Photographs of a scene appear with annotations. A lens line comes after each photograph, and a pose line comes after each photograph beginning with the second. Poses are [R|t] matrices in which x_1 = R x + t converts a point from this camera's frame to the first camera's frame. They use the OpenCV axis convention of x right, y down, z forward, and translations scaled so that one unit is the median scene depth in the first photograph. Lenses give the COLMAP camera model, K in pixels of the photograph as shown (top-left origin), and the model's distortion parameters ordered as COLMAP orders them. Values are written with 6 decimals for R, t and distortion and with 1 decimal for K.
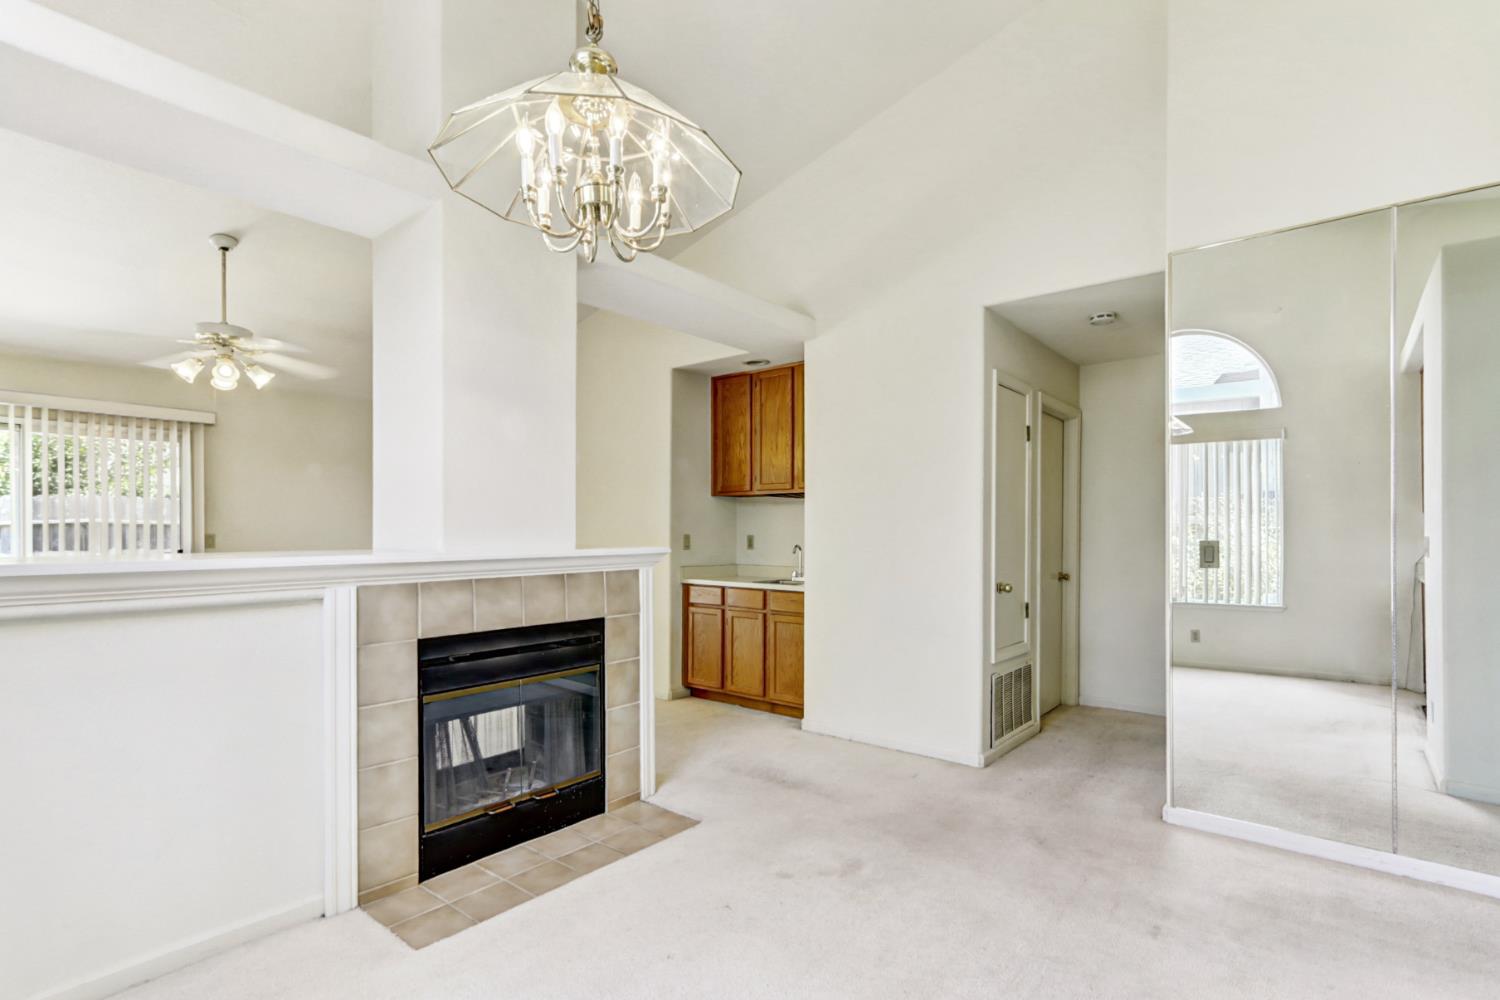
lens RADIAL K [[724.9, 0, 748.7], [0, 724.9, 533.0], [0, 0, 1]] dist [0.025216, 0.000324]
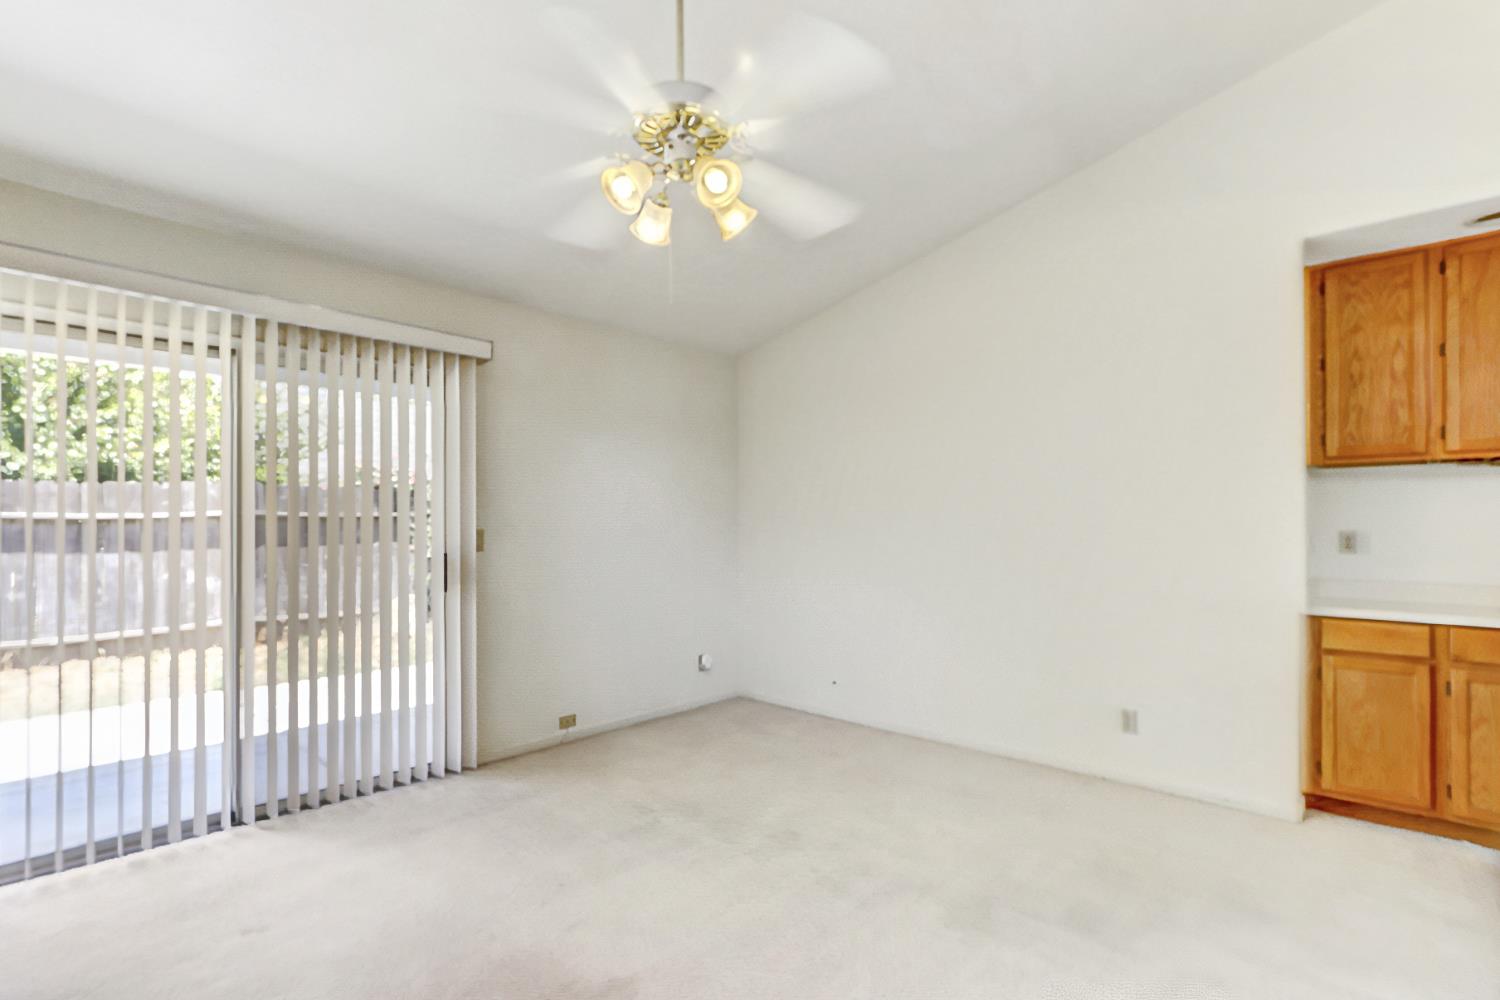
lens RADIAL K [[710.6, 0, 749.9], [0, 710.6, 517.9], [0, 0, 1]] dist [-0.000964, -0.000056]
pose [[0.999239, -0.003871, -0.038825, -0.512005], [0.003502, 0.999948, -0.009582, -0.003747], [0.038860, 0.009439, 0.999200, 0.421320]]
